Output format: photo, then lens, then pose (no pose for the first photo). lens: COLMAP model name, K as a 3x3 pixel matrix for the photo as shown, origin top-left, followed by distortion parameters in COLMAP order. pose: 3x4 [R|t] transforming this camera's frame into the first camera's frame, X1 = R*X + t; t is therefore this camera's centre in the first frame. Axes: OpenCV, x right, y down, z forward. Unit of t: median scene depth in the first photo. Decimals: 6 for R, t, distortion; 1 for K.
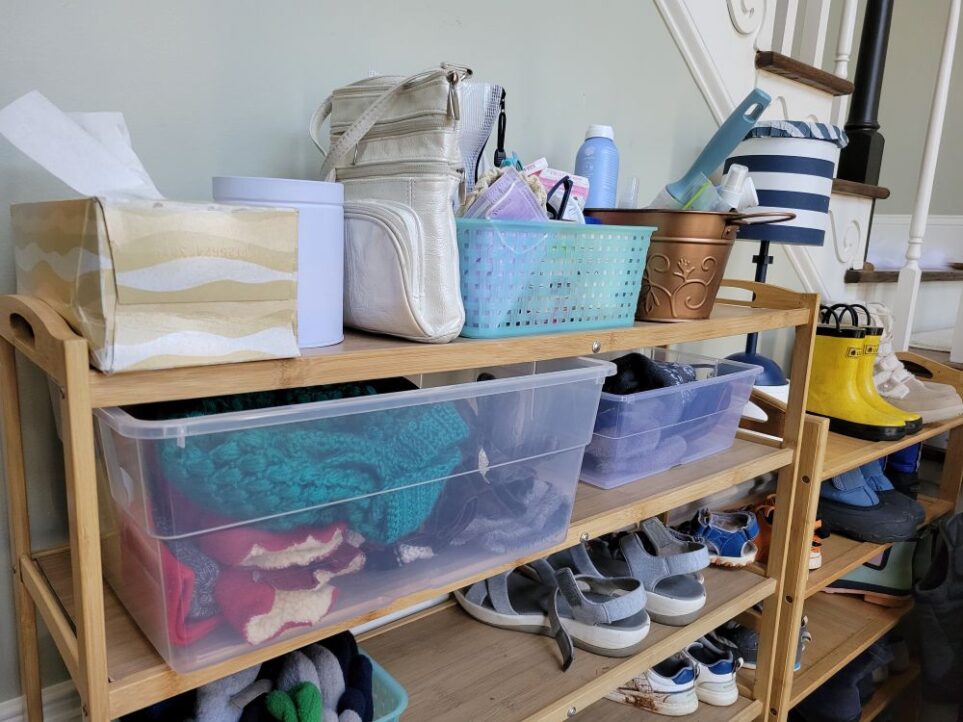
lens RADIAL K [[750.7, 0, 481.5], [0, 750.7, 361.0], [0, 0, 1]] dist [0.055747, 0.001575]
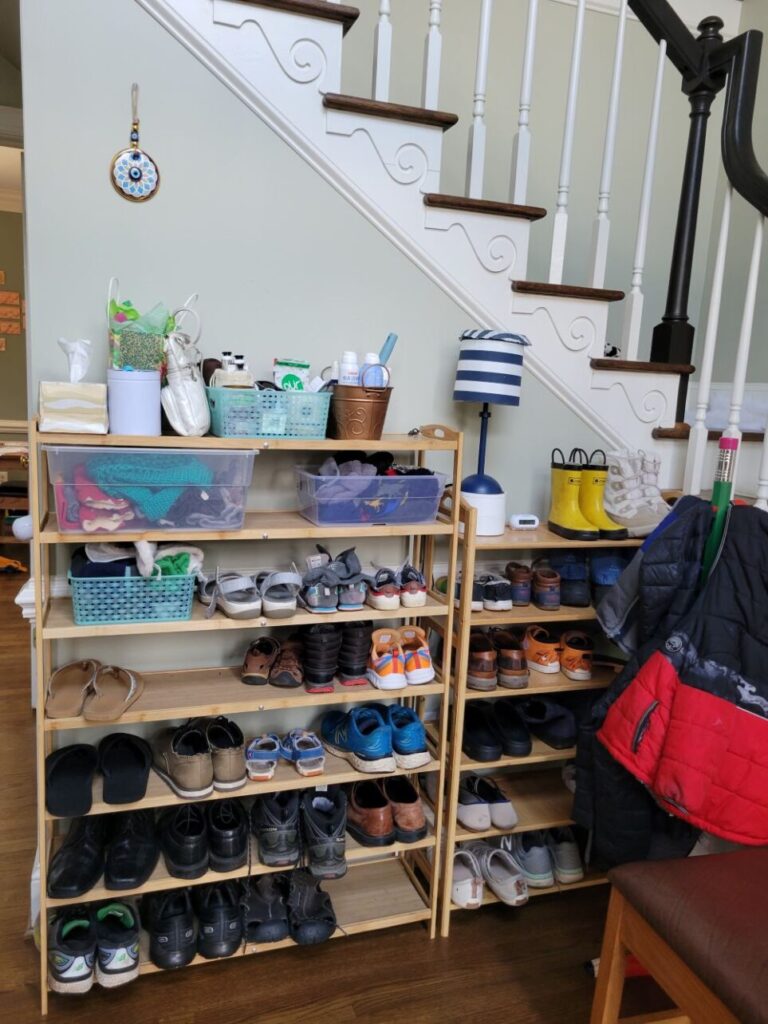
lens RADIAL K [[798.2, 0, 384.0], [0, 798.2, 512.0], [0, 0, 1]] dist [0.055747, 0.001575]
pose [[0.925660, 0.070006, -0.371825, 1.374437], [-0.078628, 0.996872, -0.008055, 0.167562], [0.370098, 0.036692, 0.928268, -1.047621]]
